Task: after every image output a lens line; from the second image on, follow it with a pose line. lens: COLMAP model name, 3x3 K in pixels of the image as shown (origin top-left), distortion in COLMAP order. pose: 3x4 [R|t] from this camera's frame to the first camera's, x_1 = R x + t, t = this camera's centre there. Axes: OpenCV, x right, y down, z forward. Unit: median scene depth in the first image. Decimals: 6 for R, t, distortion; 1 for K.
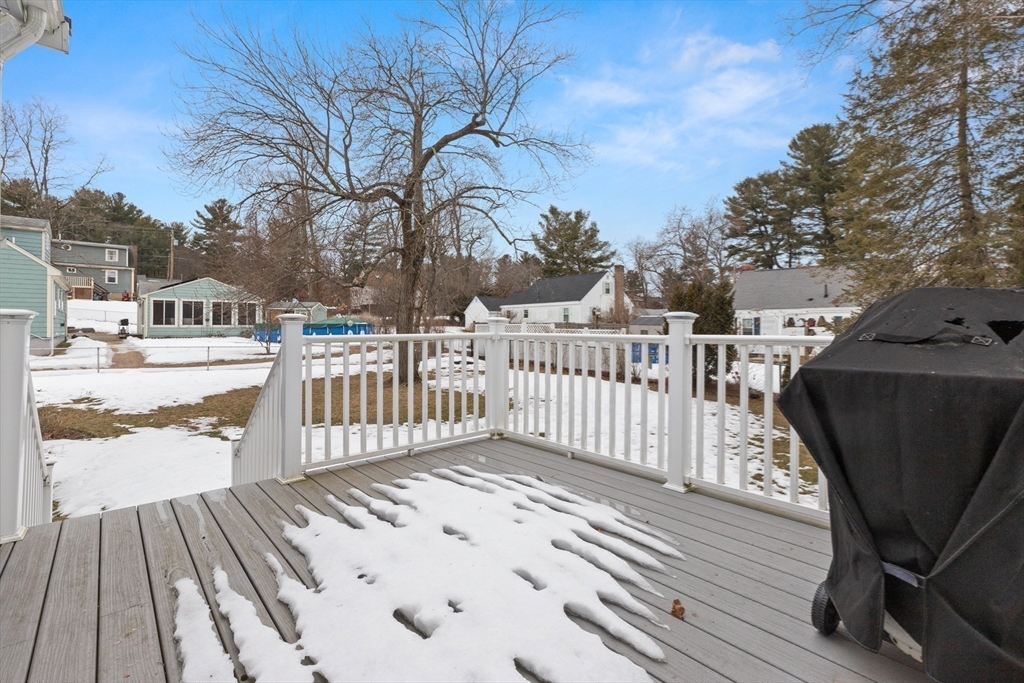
lens RADIAL K [[474.6, 0, 512.7], [0, 474.6, 316.3], [0, 0, 1]] dist [0.004708, 0.000322]
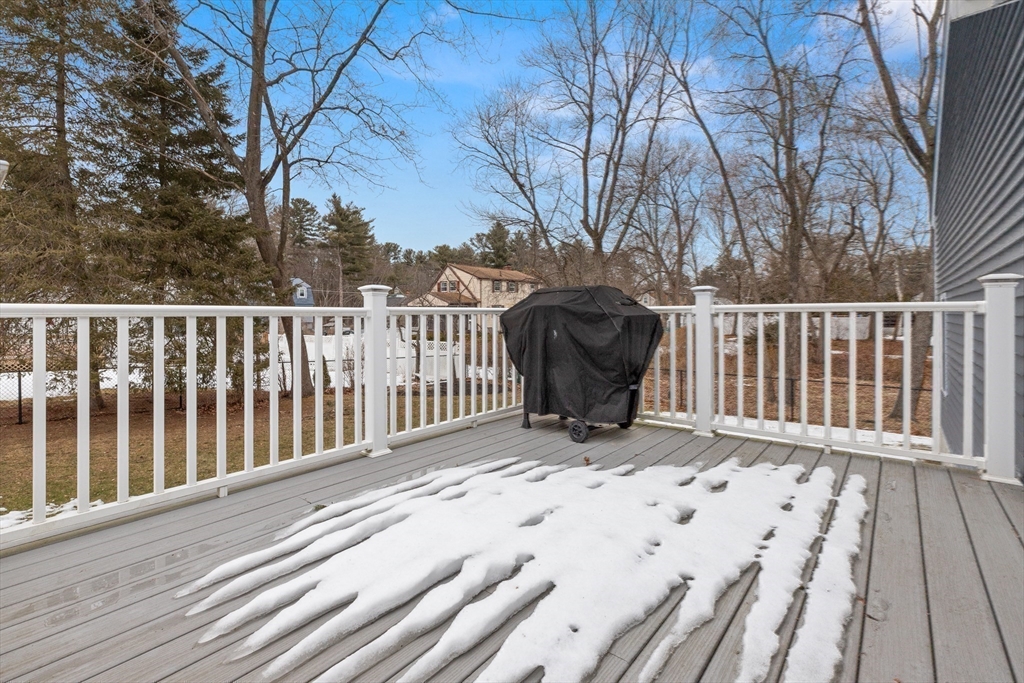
lens RADIAL K [[474.6, 0, 519.2], [0, 474.6, 316.6], [0, 0, 1]] dist [0.004708, 0.000322]
pose [[-0.184461, -0.003593, 0.982833, -0.752913], [-0.013055, 0.999914, 0.001205, 0.056679], [-0.982753, -0.012609, -0.184492, 0.911087]]
